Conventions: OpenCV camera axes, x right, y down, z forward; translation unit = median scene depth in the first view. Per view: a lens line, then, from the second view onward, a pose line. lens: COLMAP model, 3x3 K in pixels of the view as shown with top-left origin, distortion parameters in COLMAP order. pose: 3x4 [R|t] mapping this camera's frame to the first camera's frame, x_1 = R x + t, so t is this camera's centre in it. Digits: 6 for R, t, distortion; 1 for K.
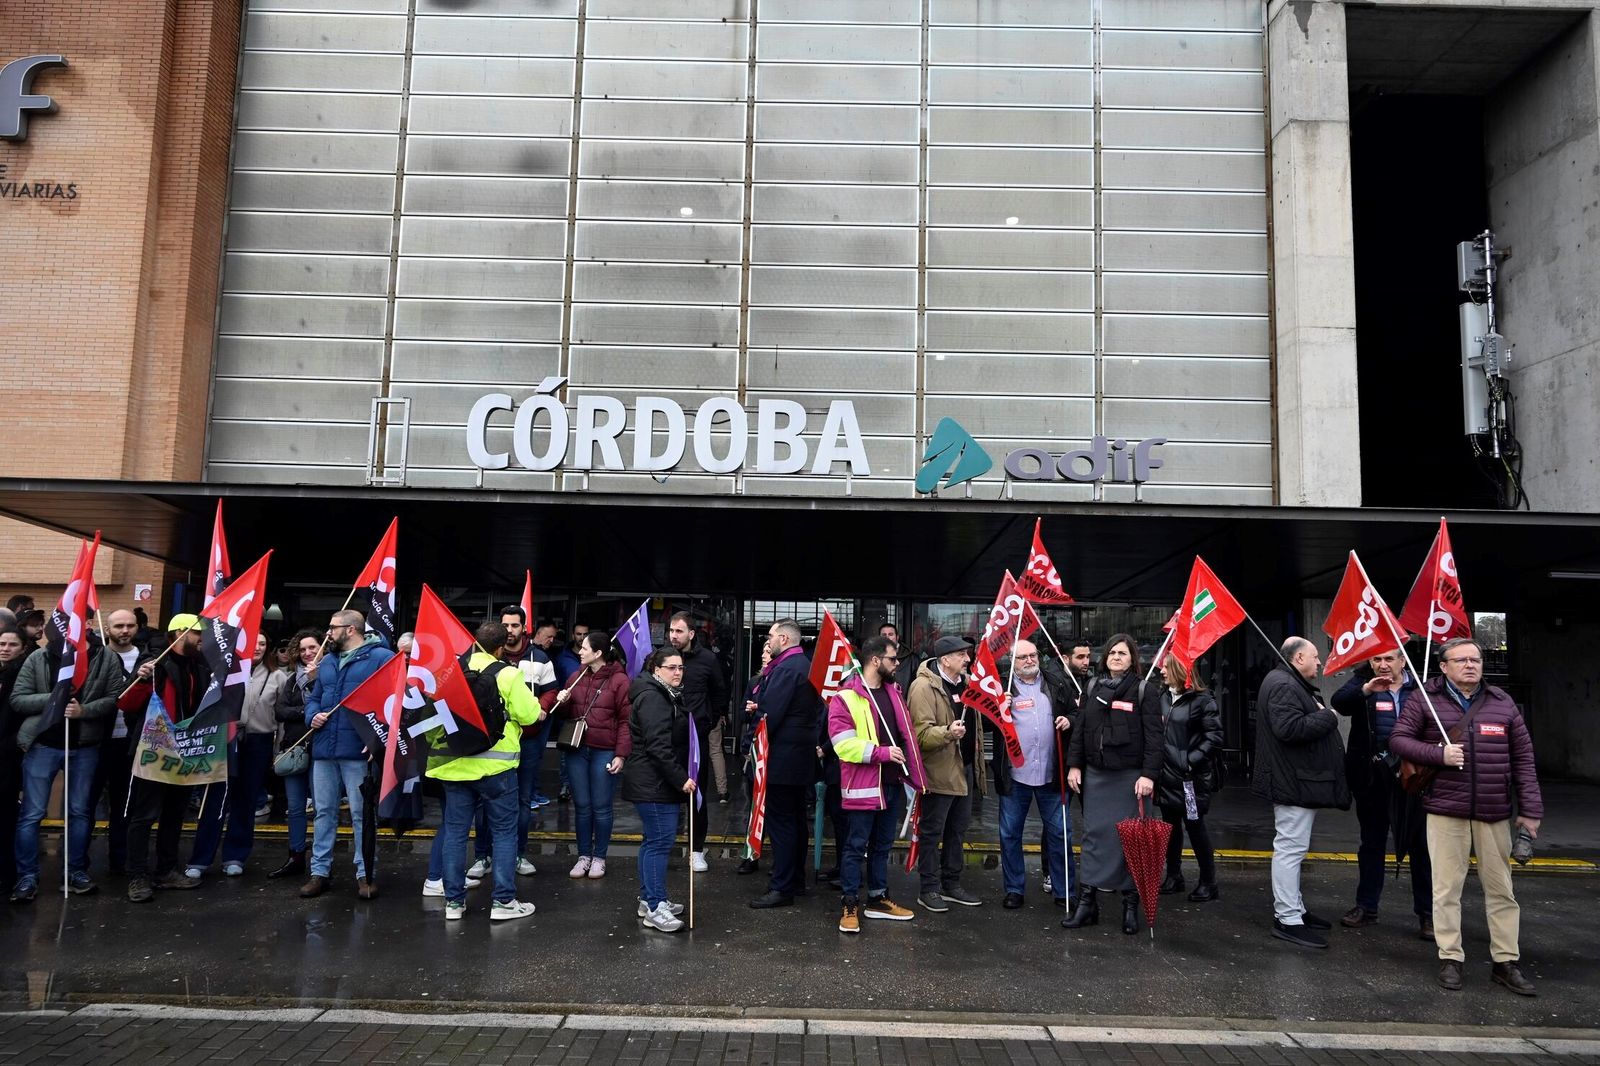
lens RADIAL K [[1099.1, 0, 787.7], [0, 1099.1, 528.8], [0, 0, 1]] dist [0.007463, -0.002137]
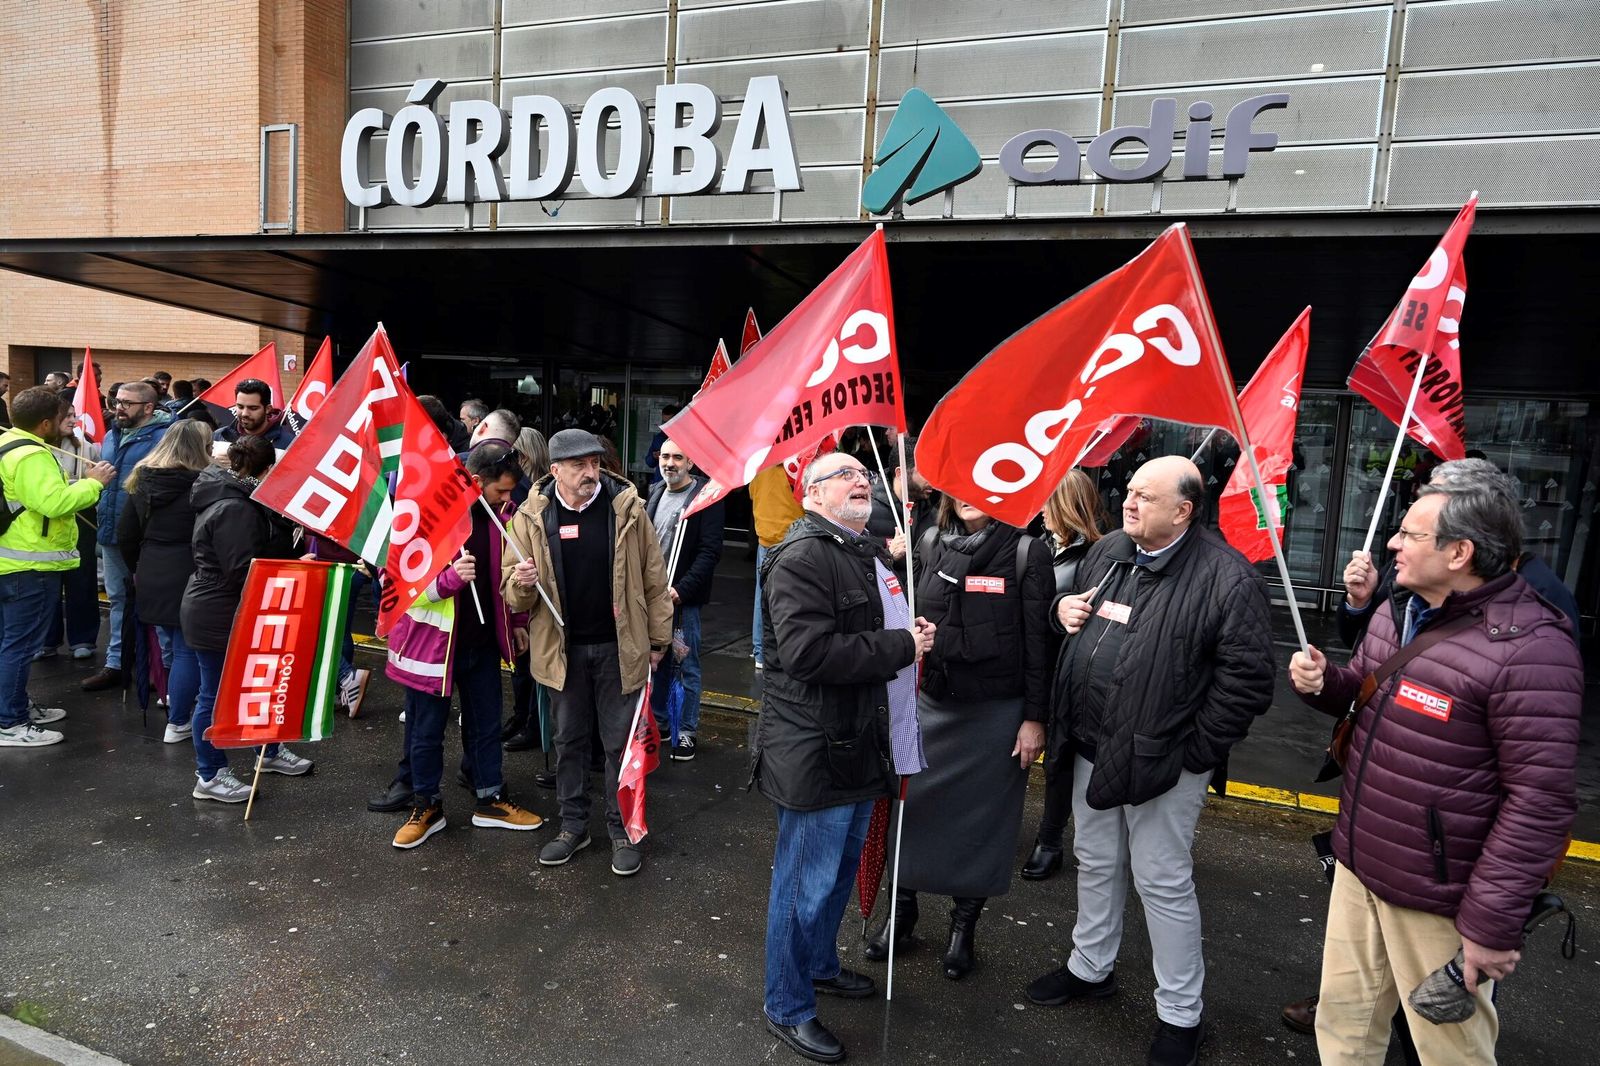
lens RADIAL K [[1099.1, 0, 787.7], [0, 1099.1, 528.8], [0, 0, 1]] dist [0.007463, -0.002137]
pose [[0.922172, 0.064207, -0.381413, 0.218388], [0.011033, 0.981357, 0.191877, 0.016829], [0.386622, -0.181151, 0.904272, 0.219946]]
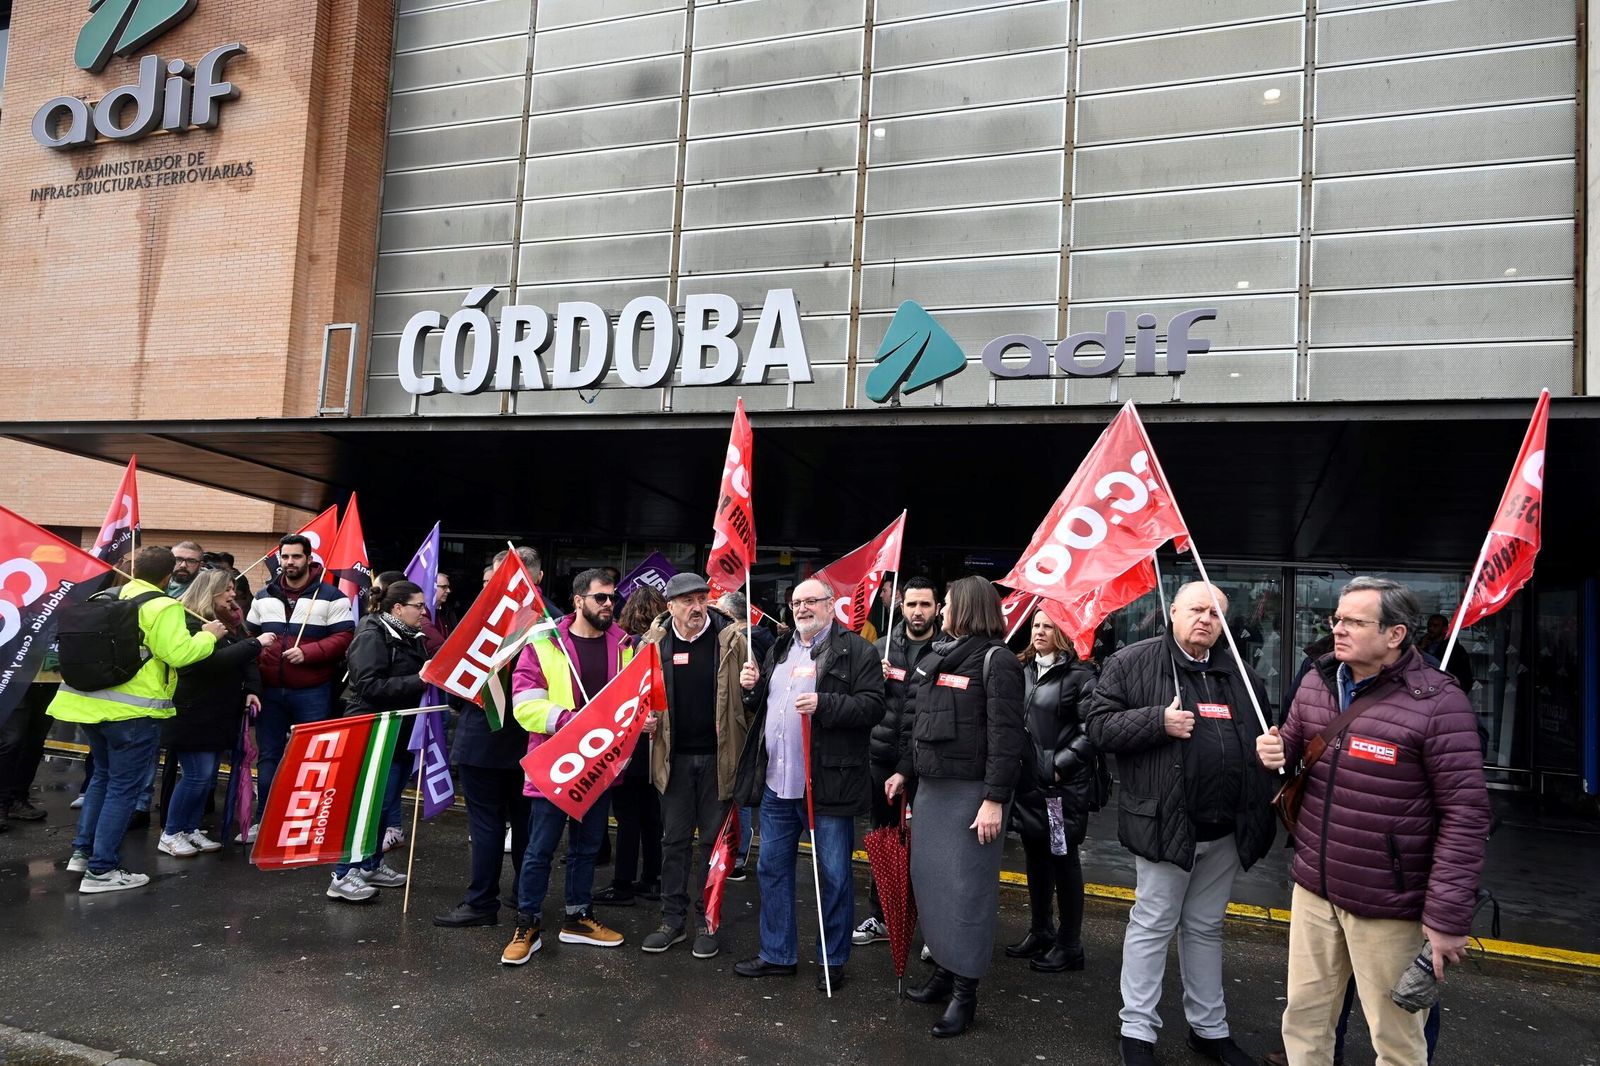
lens RADIAL K [[1097.6, 0, 800.0], [0, 1097.6, 533.0], [0, 0, 1]] dist [0.006537, -0.000983]
pose [[0.938105, 0.001639, -0.346348, 0.219015], [0.007633, 0.999648, 0.025405, 0.025730], [0.346268, -0.026476, 0.937762, 0.161459]]
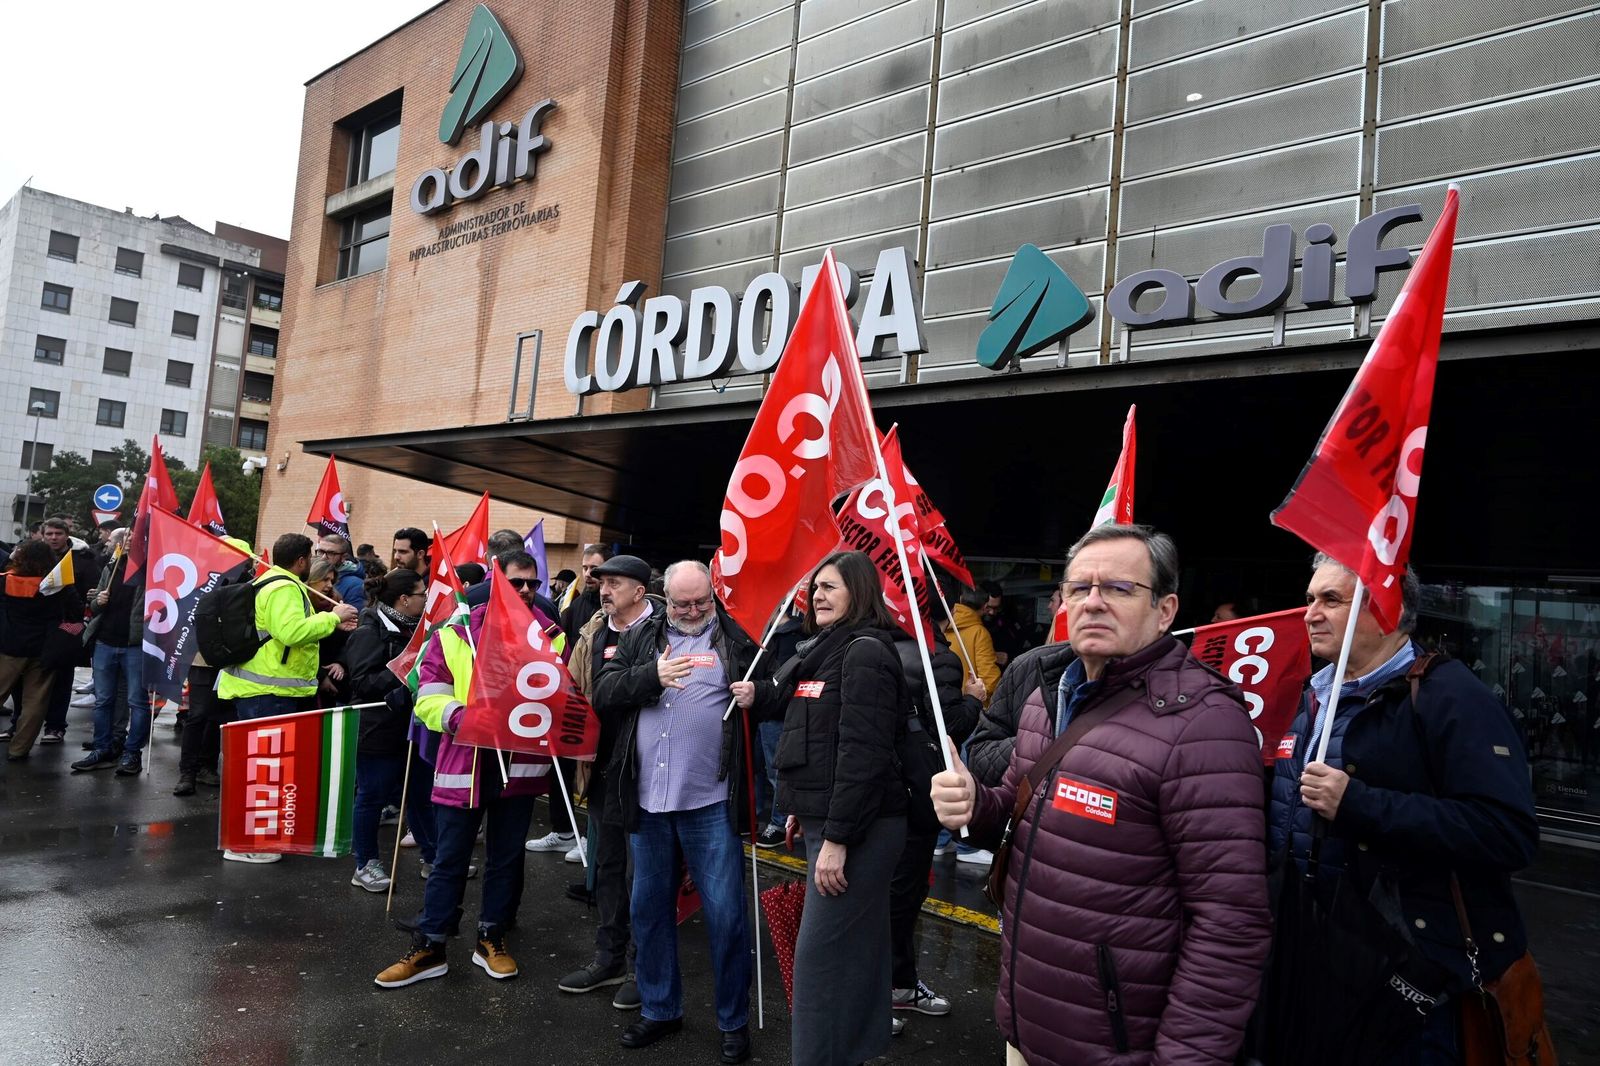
lens RADIAL K [[1099.1, 0, 787.7], [0, 1099.1, 528.8], [0, 0, 1]] dist [0.007463, -0.002137]
pose [[0.745687, -0.011808, -0.666192, 0.299864], [0.008697, 0.999930, -0.007988, 0.042879], [0.666239, 0.000162, 0.745738, 0.276269]]
